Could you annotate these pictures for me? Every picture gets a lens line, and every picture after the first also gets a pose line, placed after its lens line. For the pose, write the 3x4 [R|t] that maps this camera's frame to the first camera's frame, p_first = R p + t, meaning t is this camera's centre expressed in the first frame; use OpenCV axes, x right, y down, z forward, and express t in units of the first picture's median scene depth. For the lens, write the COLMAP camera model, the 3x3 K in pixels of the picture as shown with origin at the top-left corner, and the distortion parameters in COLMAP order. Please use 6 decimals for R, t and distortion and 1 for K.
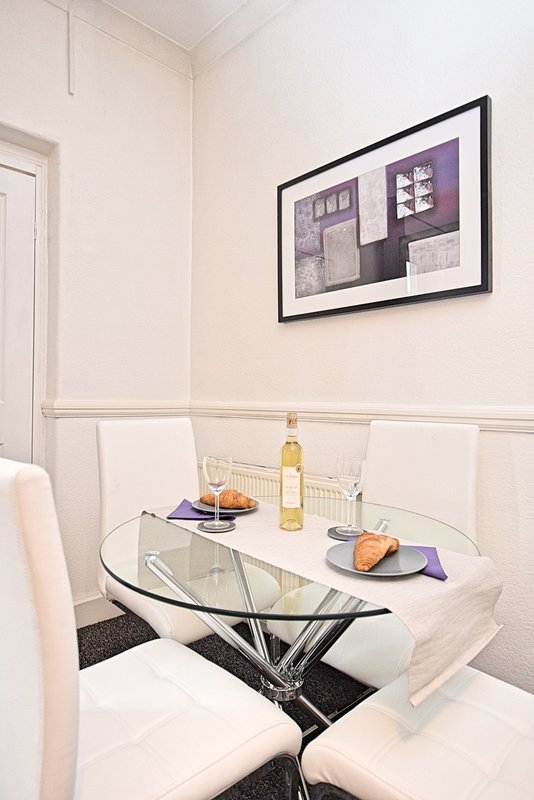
lens RADIAL K [[503.8, 0, 267.0], [0, 503.8, 400.0], [0, 0, 1]] dist [0.003642, 0.001581]
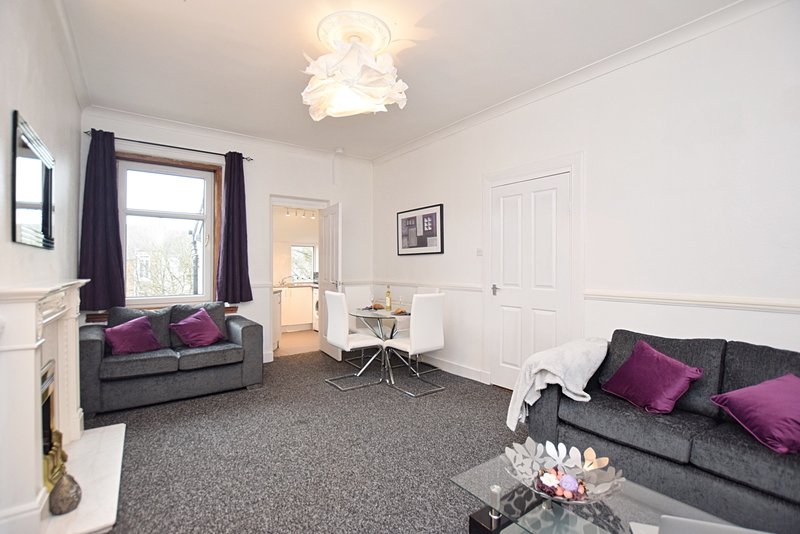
lens RADIAL K [[367.5, 0, 400.0], [0, 367.5, 267.0], [0, 0, 1]] dist [-0.021148, -0.000200]
pose [[0.992426, -0.011955, -0.122259, 0.396805], [0.011871, 0.999929, -0.001416, -0.094835], [0.122267, -0.000046, 0.992497, -1.624006]]
